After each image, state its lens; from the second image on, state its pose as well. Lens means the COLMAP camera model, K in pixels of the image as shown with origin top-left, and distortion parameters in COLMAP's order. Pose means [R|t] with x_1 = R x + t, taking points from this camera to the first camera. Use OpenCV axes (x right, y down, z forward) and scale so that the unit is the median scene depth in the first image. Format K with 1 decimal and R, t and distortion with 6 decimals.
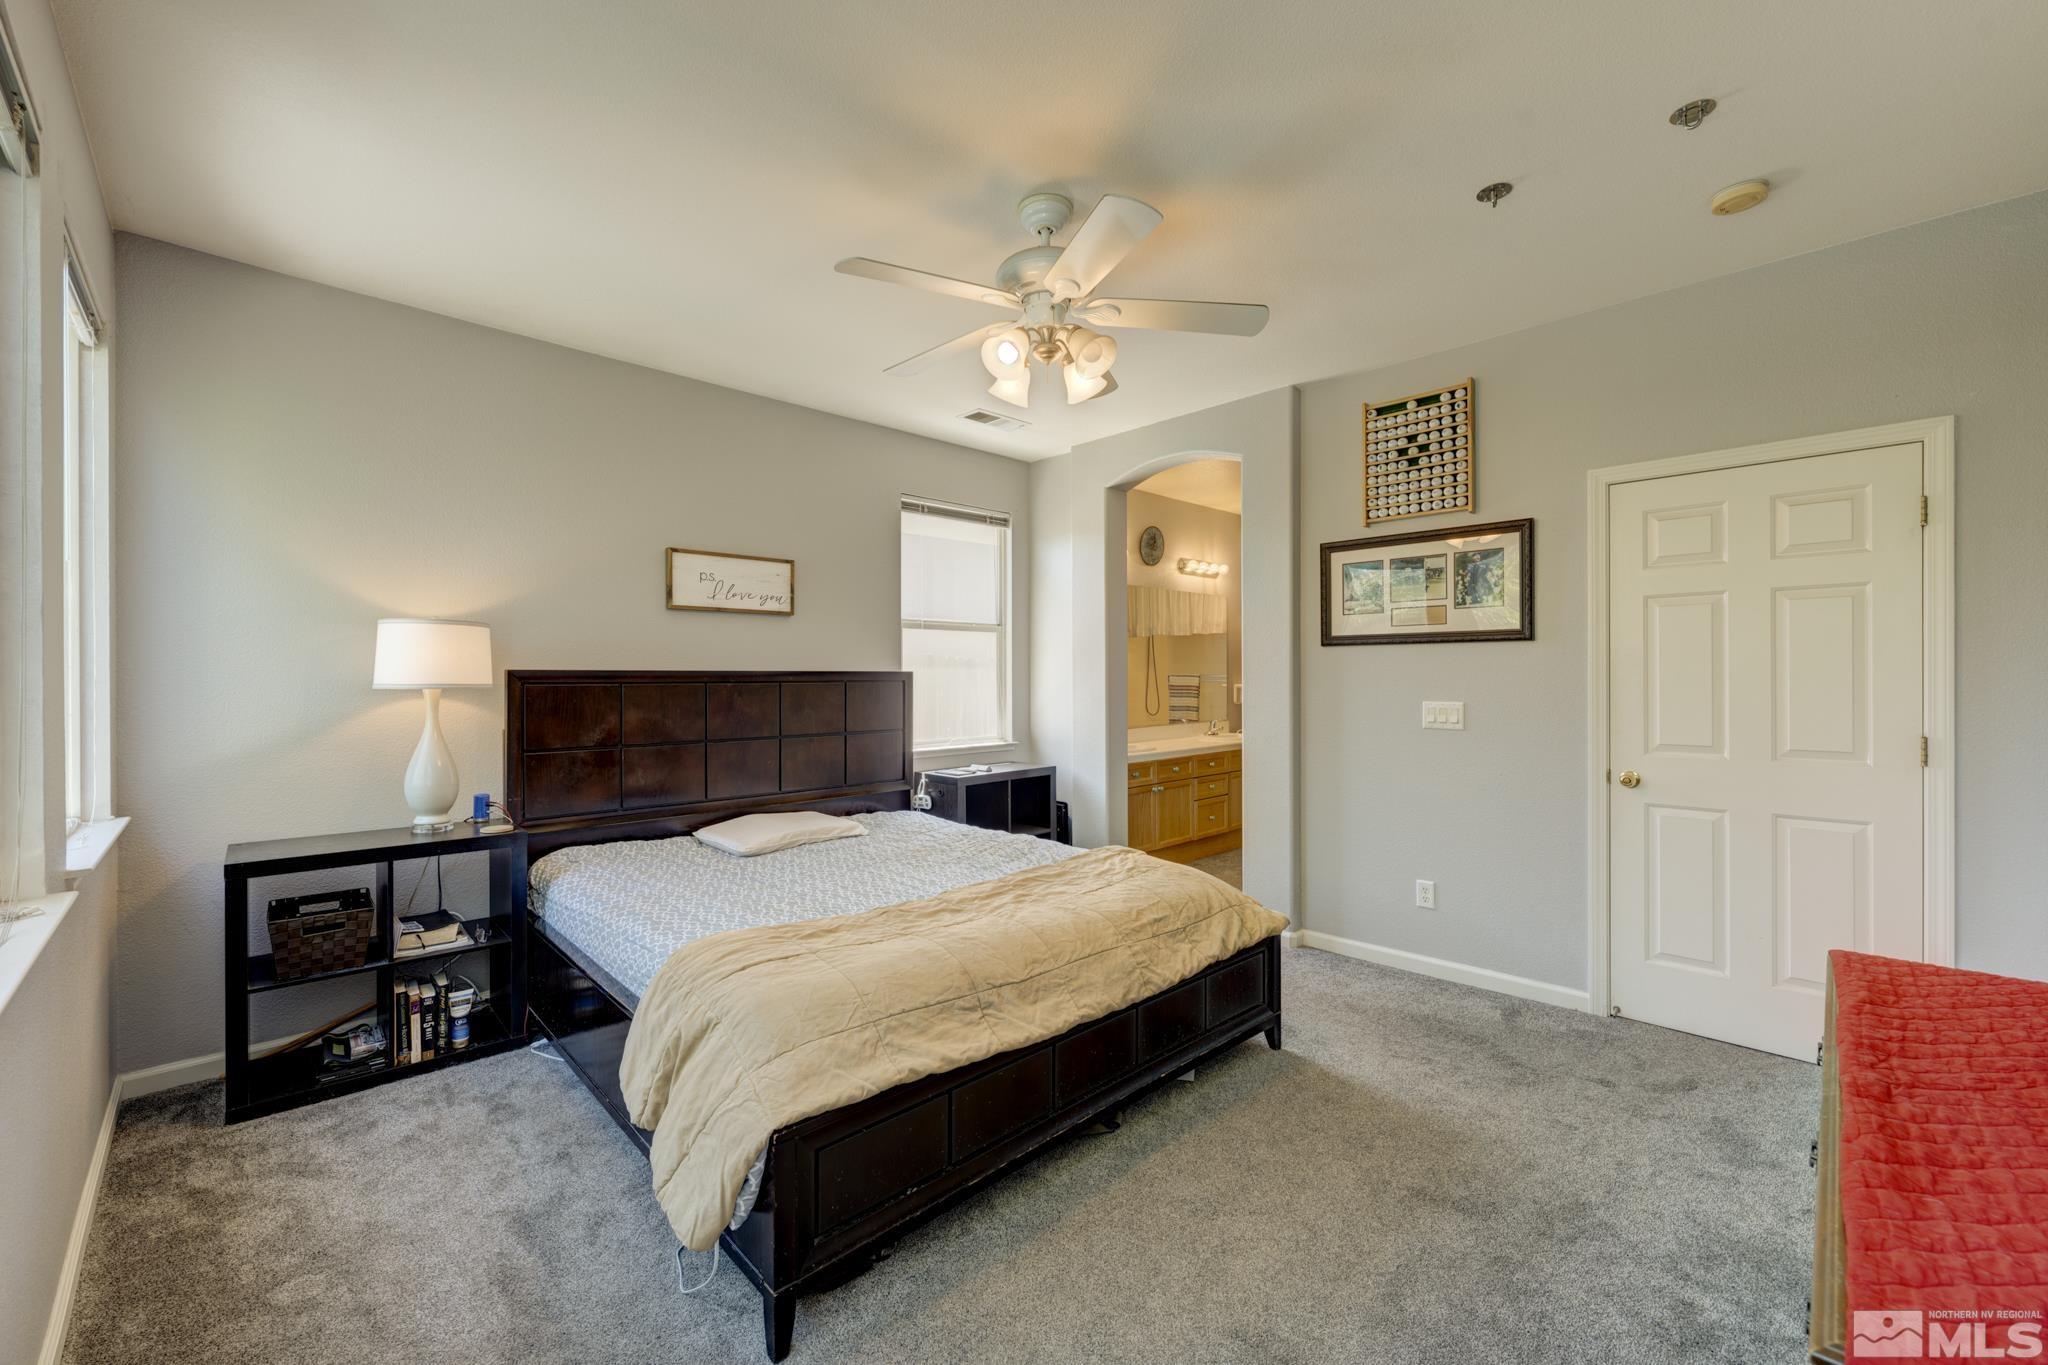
lens RADIAL K [[843.3, 0, 1042.5], [0, 843.3, 670.6], [0, 0, 1]] dist [-0.001829, -0.000340]
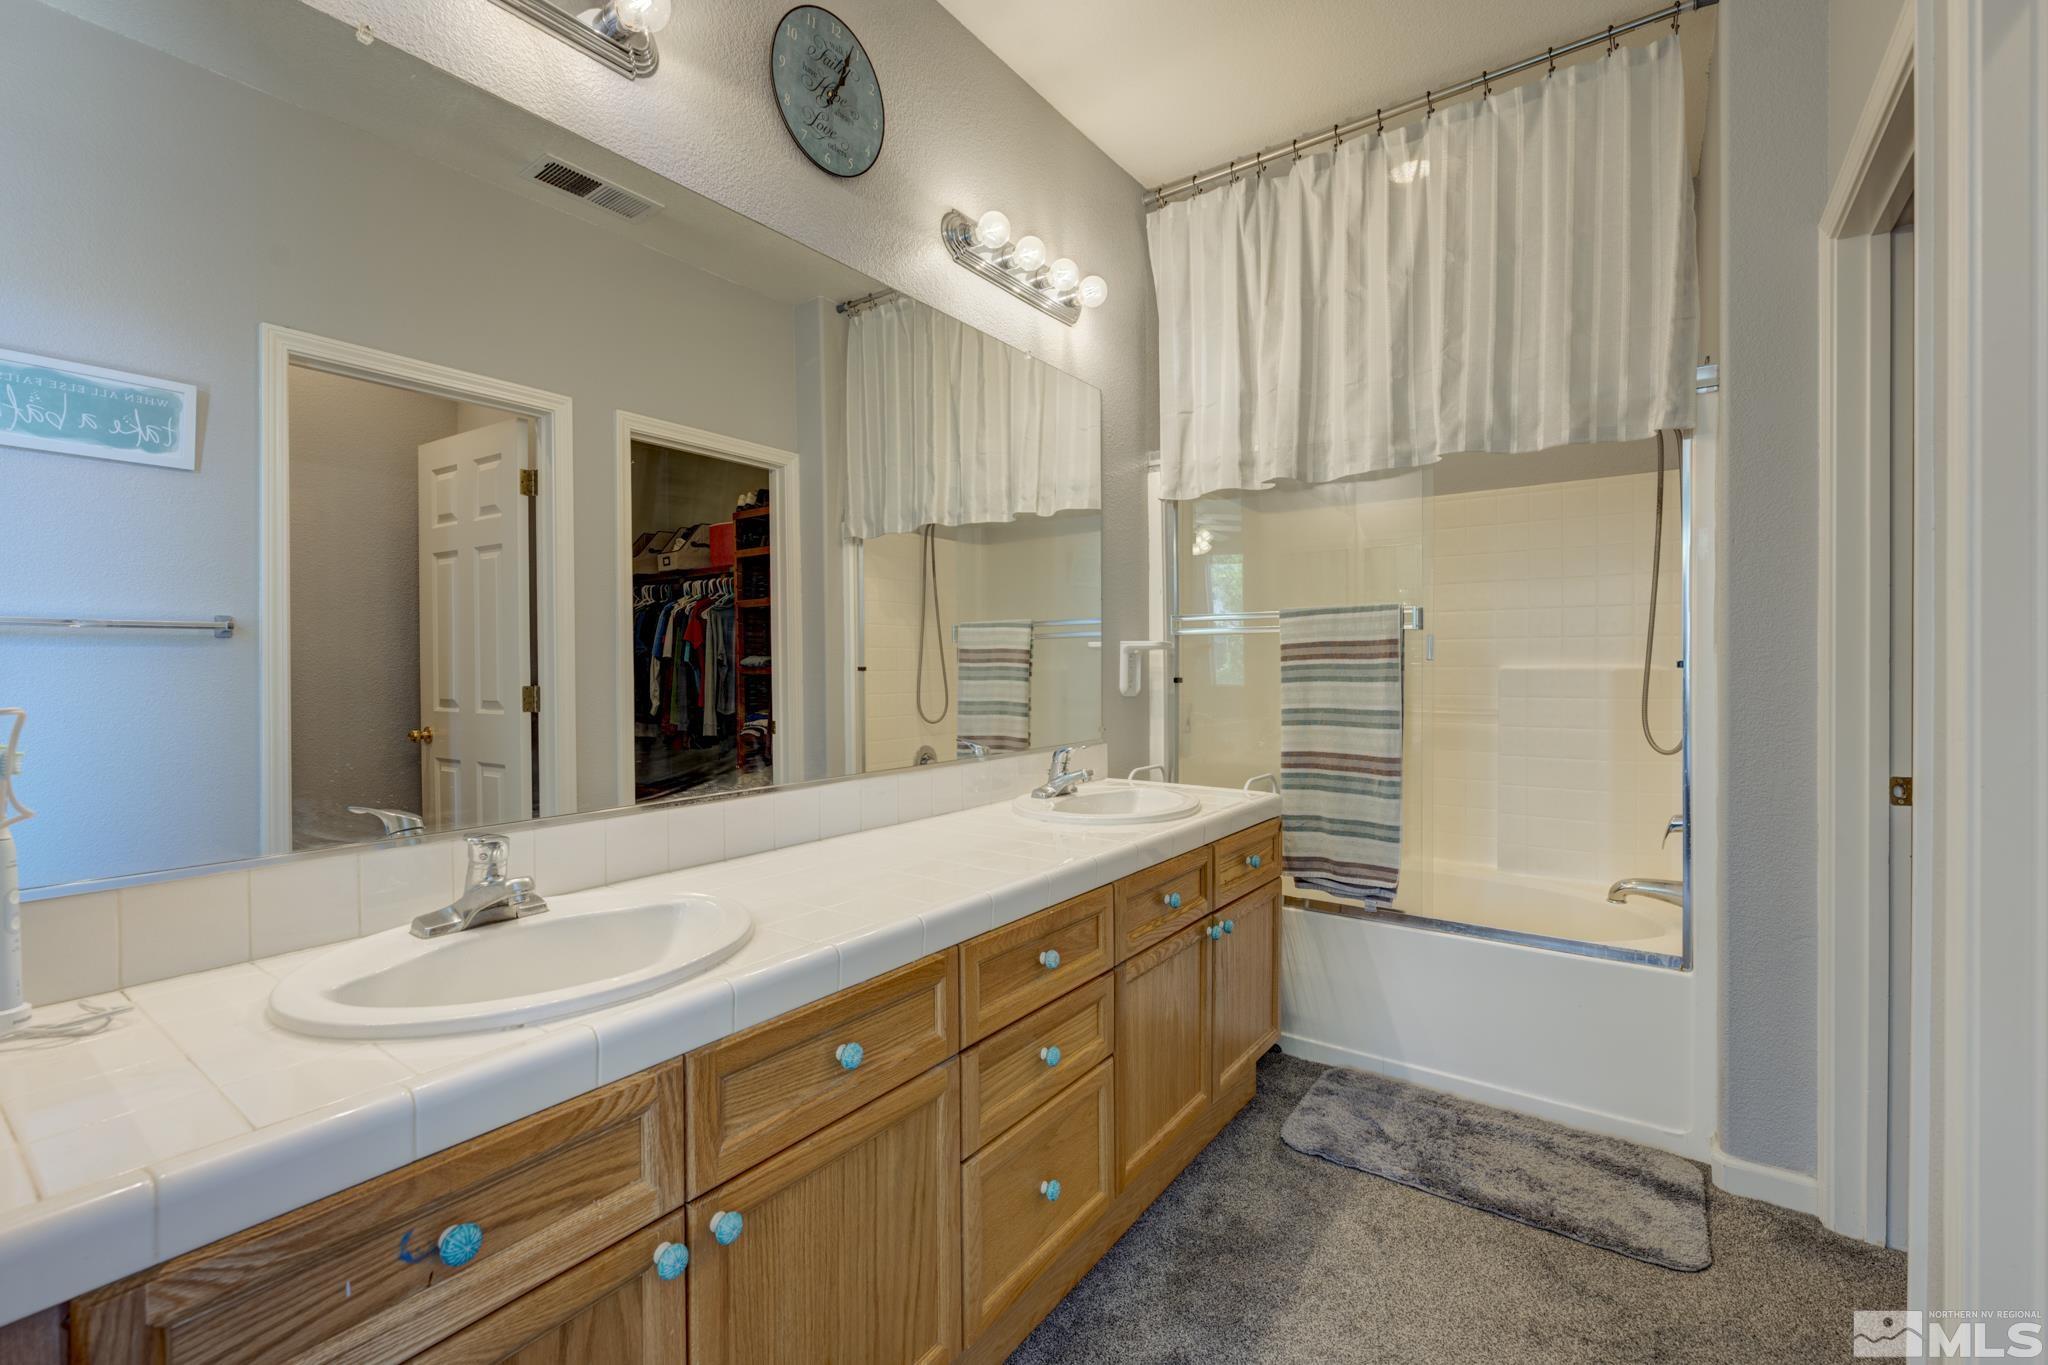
lens RADIAL K [[843.3, 0, 1042.5], [0, 843.3, 670.6], [0, 0, 1]] dist [-0.001829, -0.000340]
pose [[0.987087, 0.001899, 0.160177, 0.253929], [-0.003325, 0.999957, 0.008635, 0.047916], [-0.160153, -0.009056, 0.987051, 1.210616]]
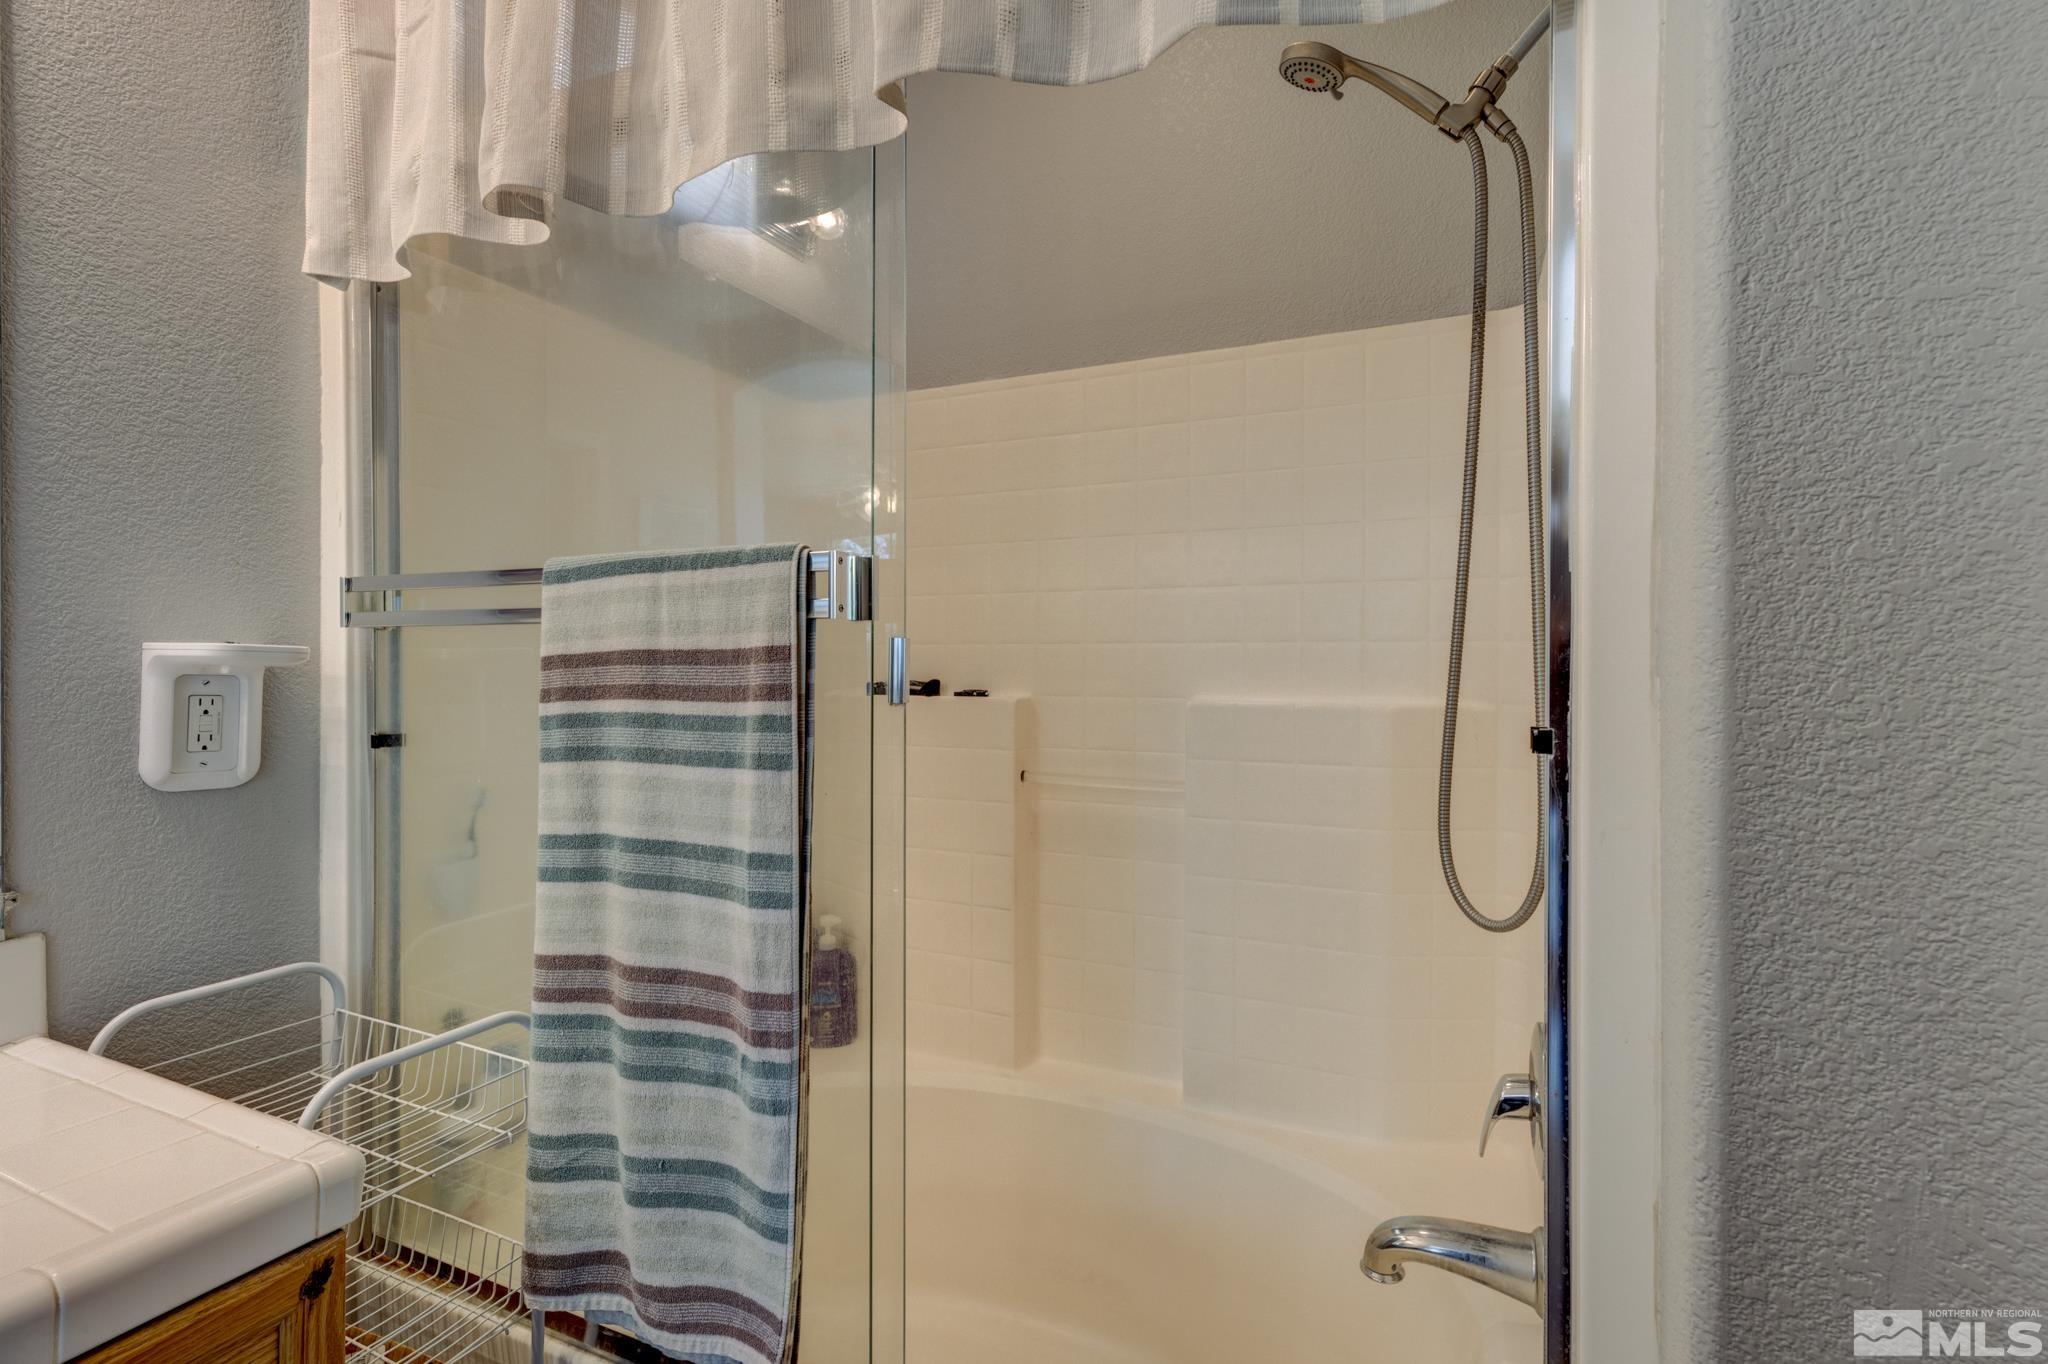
lens RADIAL K [[901.1, 0, 1017.8], [0, 901.1, 665.1], [0, 0, 1]] dist [0.001599, 0.000153]
pose [[0.946952, 0.005841, 0.321323, 0.567206], [-0.008693, 0.999935, 0.007441, 0.033064], [-0.321259, -0.009840, 0.946940, 1.521508]]
